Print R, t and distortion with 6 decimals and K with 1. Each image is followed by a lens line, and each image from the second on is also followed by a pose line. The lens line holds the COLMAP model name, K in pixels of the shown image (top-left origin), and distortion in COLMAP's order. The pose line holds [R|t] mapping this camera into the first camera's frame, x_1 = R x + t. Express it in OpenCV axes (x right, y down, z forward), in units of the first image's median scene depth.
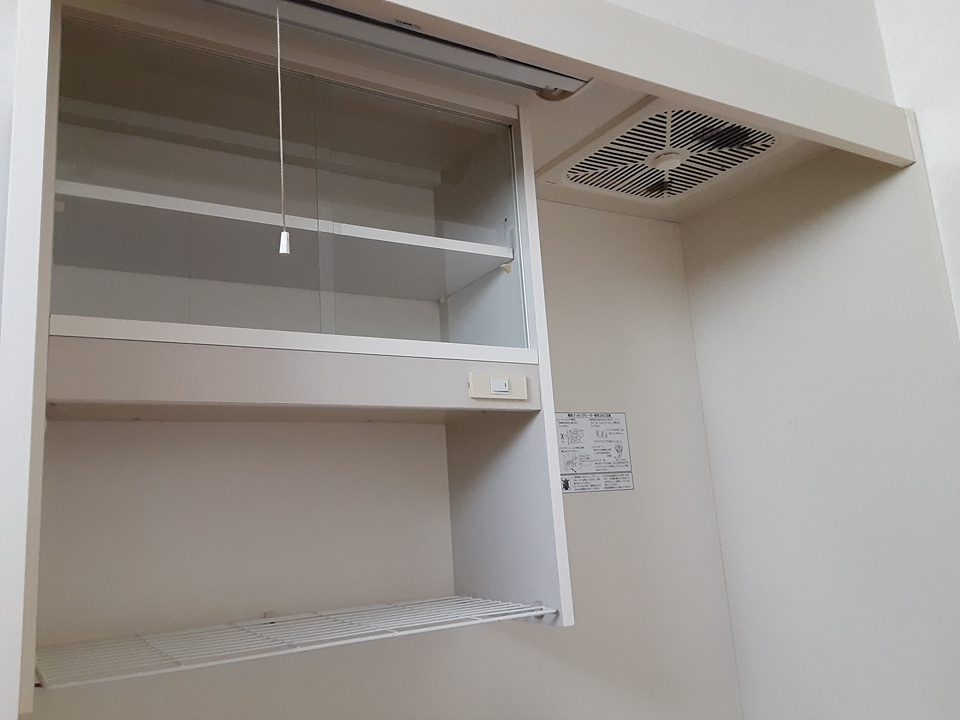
lens RADIAL K [[776.1, 0, 480.3], [0, 776.1, 354.0], [0, 0, 1]] dist [0.096756, -0.133465]
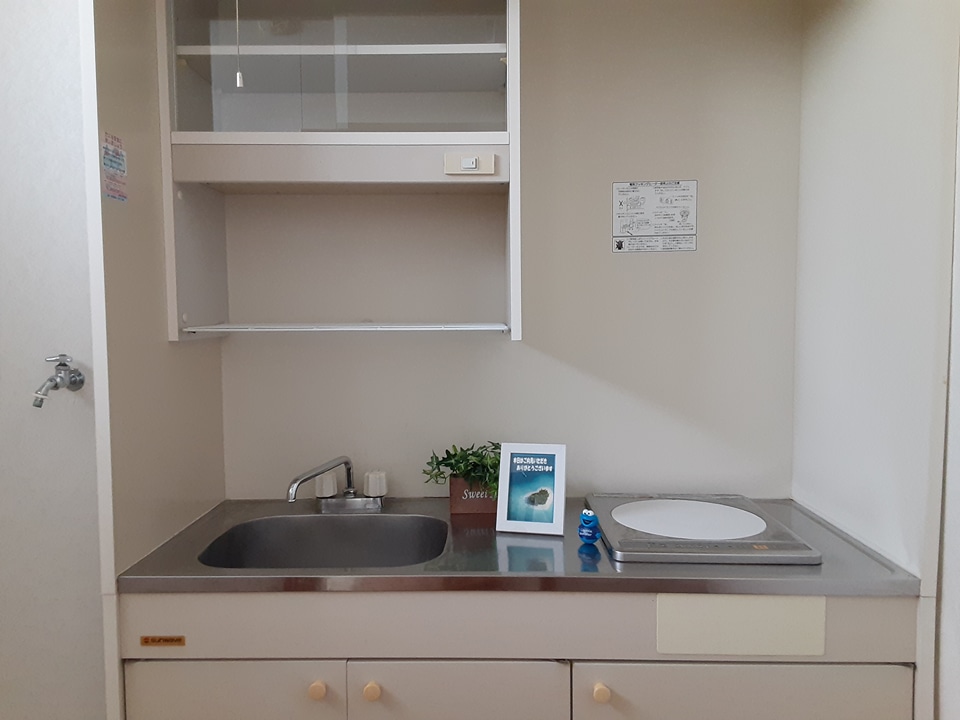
lens RADIAL K [[776.1, 0, 479.7], [0, 776.1, 367.3], [0, 0, 1]] dist [0.096756, -0.133465]
pose [[0.853792, 0.093585, -0.512135, 0.537544], [0.061709, 0.958584, 0.278043, 0.003252], [0.516945, -0.268994, 0.812656, -0.117699]]
